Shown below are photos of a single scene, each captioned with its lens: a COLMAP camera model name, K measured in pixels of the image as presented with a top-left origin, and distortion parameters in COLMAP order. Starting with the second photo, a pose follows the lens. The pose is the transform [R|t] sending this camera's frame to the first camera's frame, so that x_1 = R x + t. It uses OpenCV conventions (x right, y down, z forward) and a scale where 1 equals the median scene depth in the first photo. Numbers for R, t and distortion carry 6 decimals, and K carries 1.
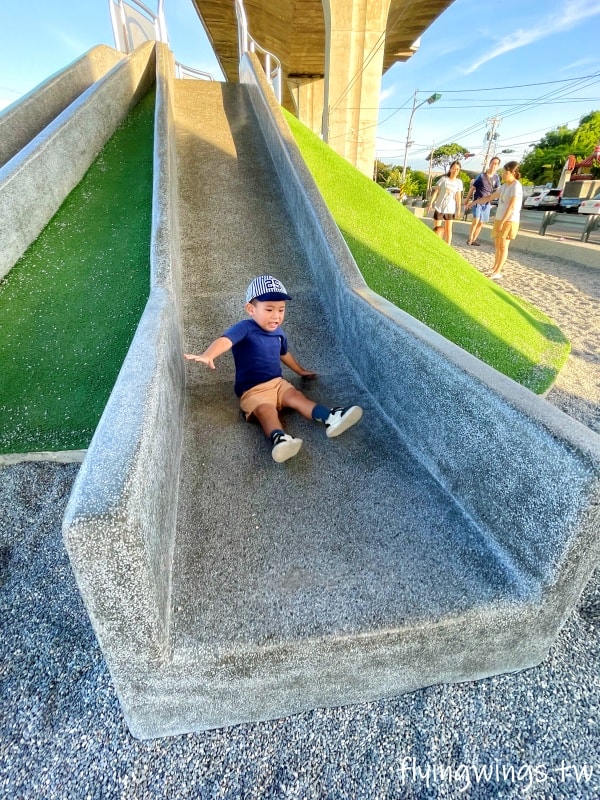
lens RADIAL K [[388.5, 0, 301.3], [0, 388.5, 399.8], [0, 0, 1]] dist [-0.017393, 0.008301]
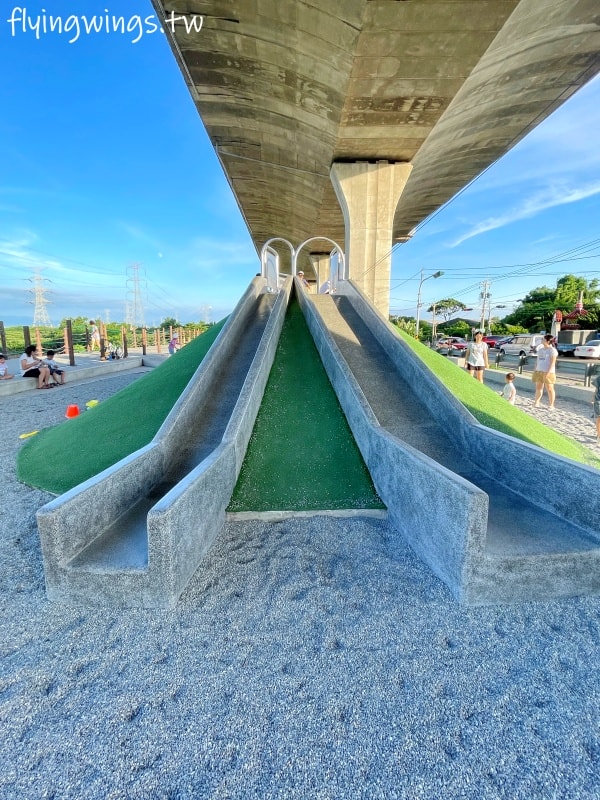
lens RADIAL K [[388.5, 0, 301.4], [0, 388.5, 394.5], [0, 0, 1]] dist [-0.017393, 0.008301]
pose [[0.999370, 0.000668, -0.035496, -0.591384], [-0.012557, 0.941838, -0.335831, 0.194206], [0.033207, 0.336065, 0.941253, -0.771504]]
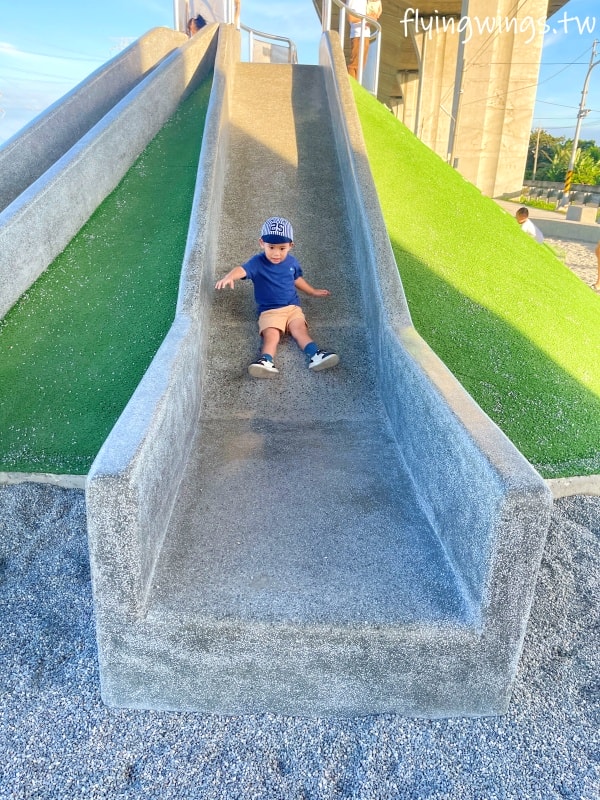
lens RADIAL K [[610.8, 0, 306.8], [0, 610.8, 402.3], [0, 0, 1]] dist [0.040636, -0.055279]
pose [[0.985159, 0.073476, -0.155122, 0.157048], [-0.093990, 0.987135, -0.129345, 0.077801], [0.143622, 0.142005, 0.979391, -0.348143]]
